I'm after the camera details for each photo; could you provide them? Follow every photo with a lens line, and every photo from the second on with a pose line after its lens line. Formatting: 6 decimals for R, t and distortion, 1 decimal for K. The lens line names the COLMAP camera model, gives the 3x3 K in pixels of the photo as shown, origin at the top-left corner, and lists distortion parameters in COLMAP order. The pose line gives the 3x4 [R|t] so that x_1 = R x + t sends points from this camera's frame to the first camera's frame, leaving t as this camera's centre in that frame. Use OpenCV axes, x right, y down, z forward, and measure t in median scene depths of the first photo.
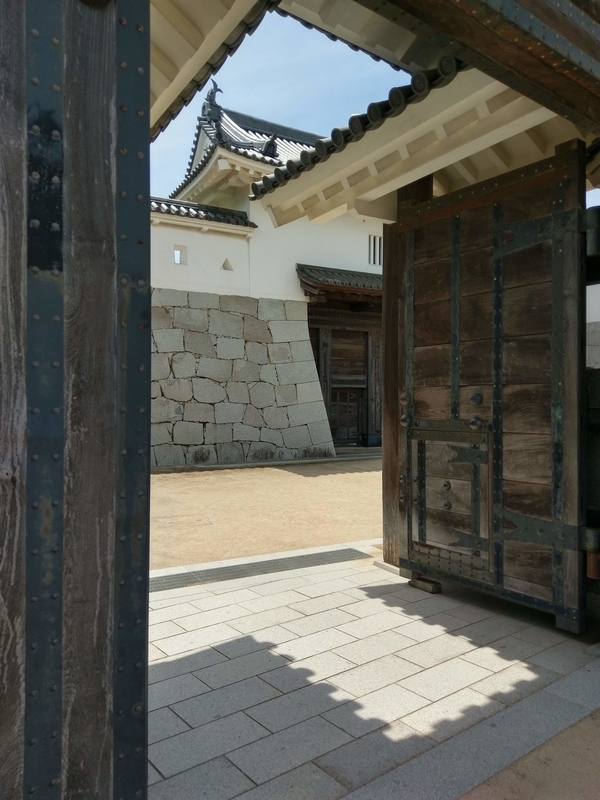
lens RADIAL K [[601.9, 0, 300.0], [0, 601.9, 400.0], [0, 0, 1]] dist [0.091870, -0.157279]
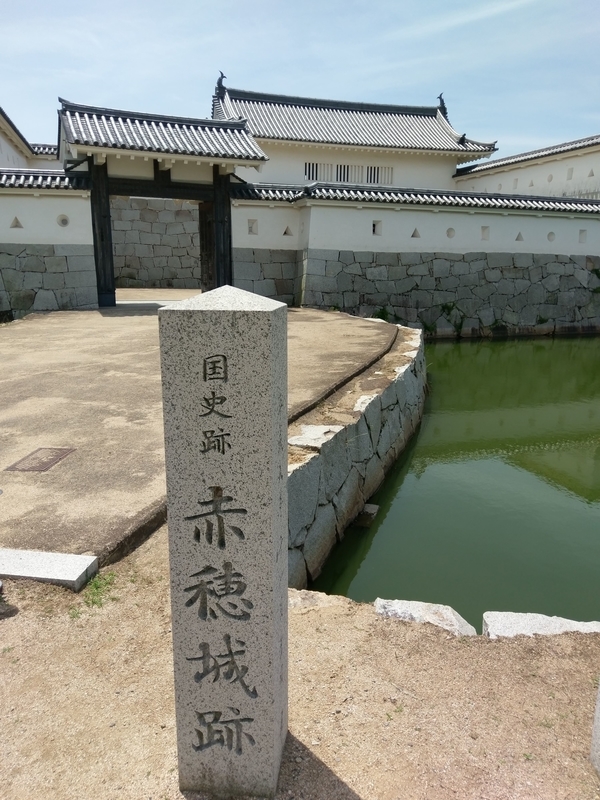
lens RADIAL K [[601.9, 0, 300.0], [0, 601.9, 400.0], [0, 0, 1]] dist [0.091870, -0.157279]
pose [[0.978371, 0.057325, -0.198758, 0.530382], [-0.011927, 0.974869, 0.222461, 0.010914], [0.206516, -0.215278, 0.954467, -0.922793]]
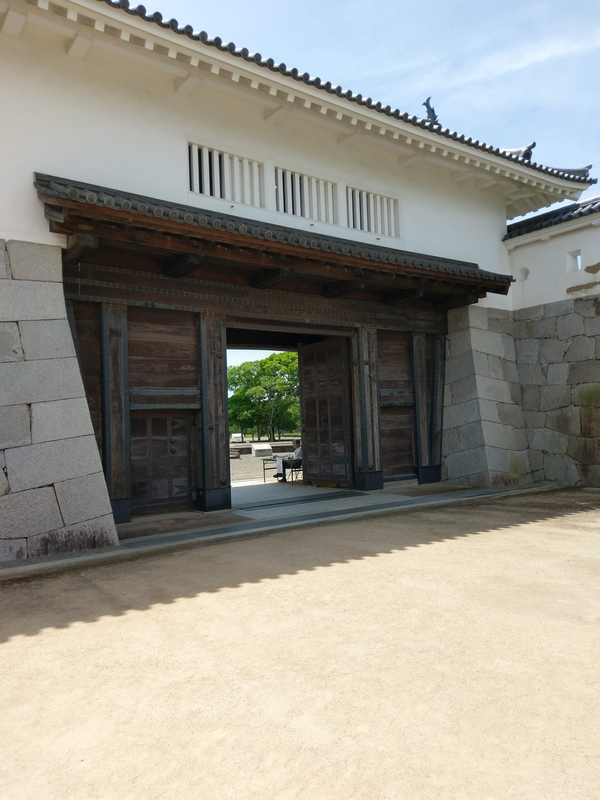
lens RADIAL K [[601.9, 0, 300.0], [0, 601.9, 400.0], [0, 0, 1]] dist [0.091870, -0.157279]
pose [[0.990210, -0.032899, 0.135656, 0.141588], [0.039369, 0.998198, -0.045293, 0.001864], [-0.133921, 0.050190, 0.989720, 0.457328]]
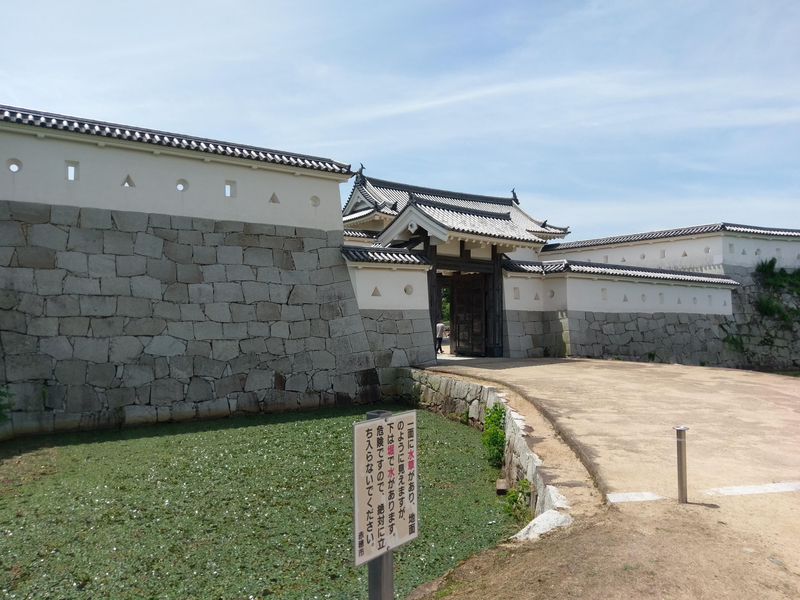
lens RADIAL K [[601.9, 0, 403.5], [0, 601.9, 287.7], [0, 0, 1]] dist [0.091870, -0.157279]
pose [[0.995426, 0.004953, 0.095405, -0.209873], [-0.000054, 0.998684, -0.051288, 0.006025], [-0.095533, 0.051048, 0.994116, -1.132629]]
